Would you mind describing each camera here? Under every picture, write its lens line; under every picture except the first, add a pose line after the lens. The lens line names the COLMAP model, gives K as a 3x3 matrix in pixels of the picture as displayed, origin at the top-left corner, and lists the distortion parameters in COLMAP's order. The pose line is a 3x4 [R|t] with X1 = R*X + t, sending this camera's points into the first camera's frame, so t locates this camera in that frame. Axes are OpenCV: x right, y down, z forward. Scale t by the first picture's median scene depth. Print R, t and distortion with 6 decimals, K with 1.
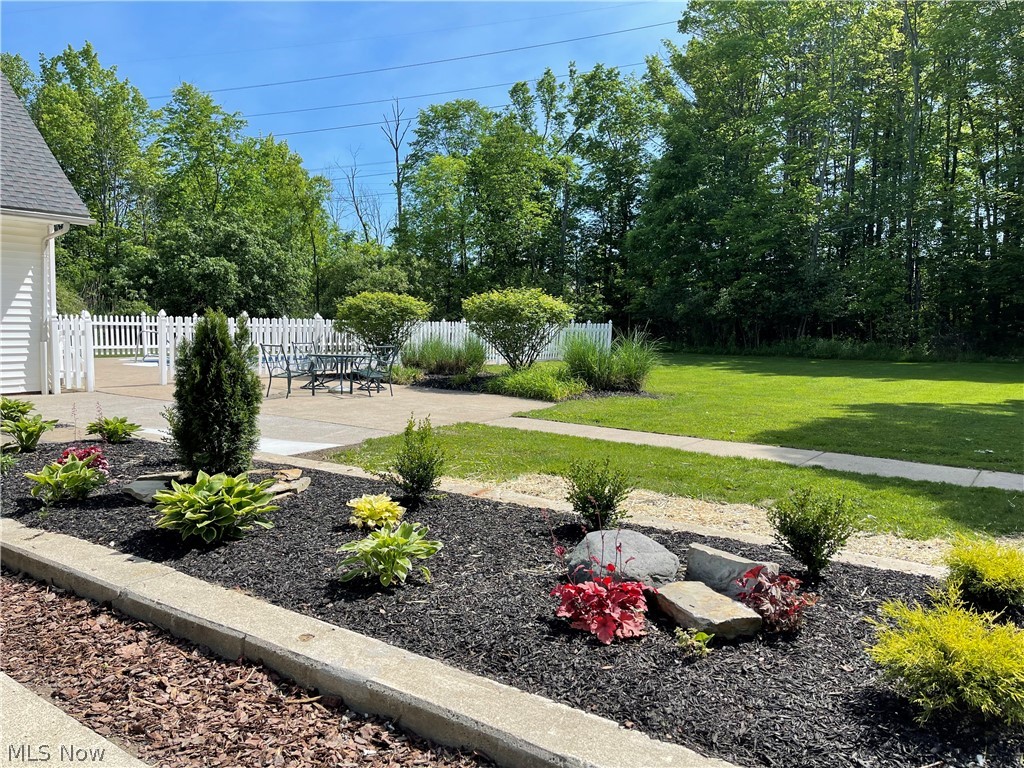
lens RADIAL K [[731.5, 0, 512.0], [0, 731.5, 384.0], [0, 0, 1]] dist [0.000157, -0.063032]
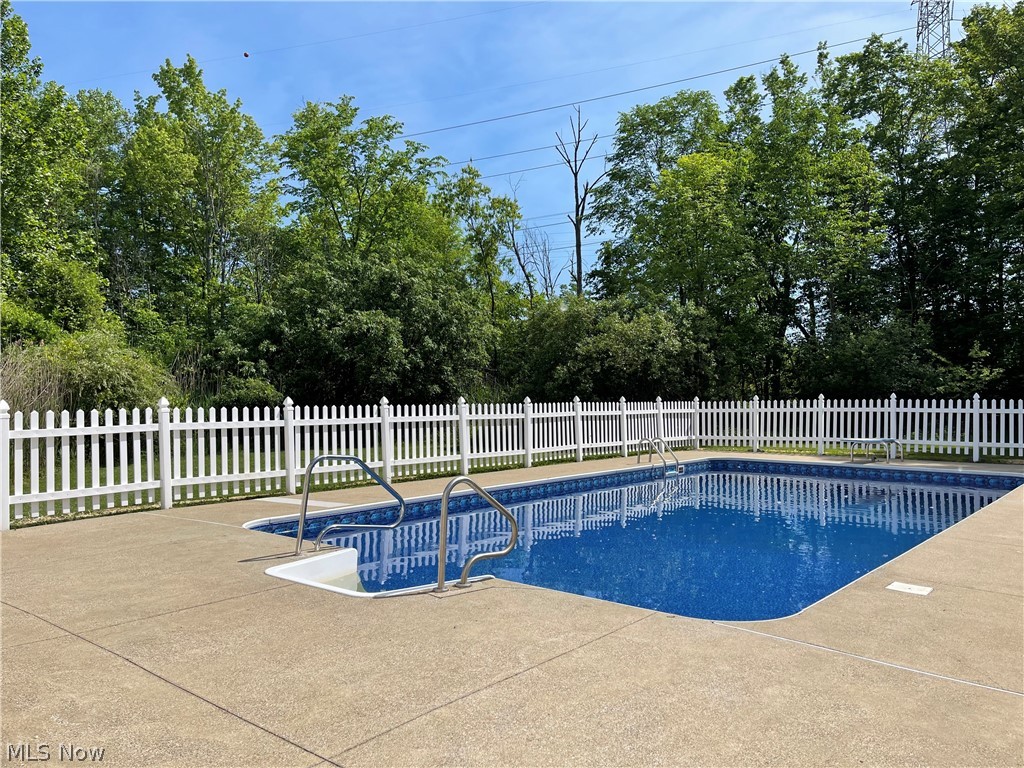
lens RADIAL K [[731.5, 0, 512.0], [0, 731.5, 384.0], [0, 0, 1]] dist [0.000157, -0.063032]
pose [[0.993879, -0.022320, -0.108192, -0.180069], [0.011515, 0.994973, -0.099484, -0.034197], [0.109868, 0.097629, 0.989140, 0.316907]]
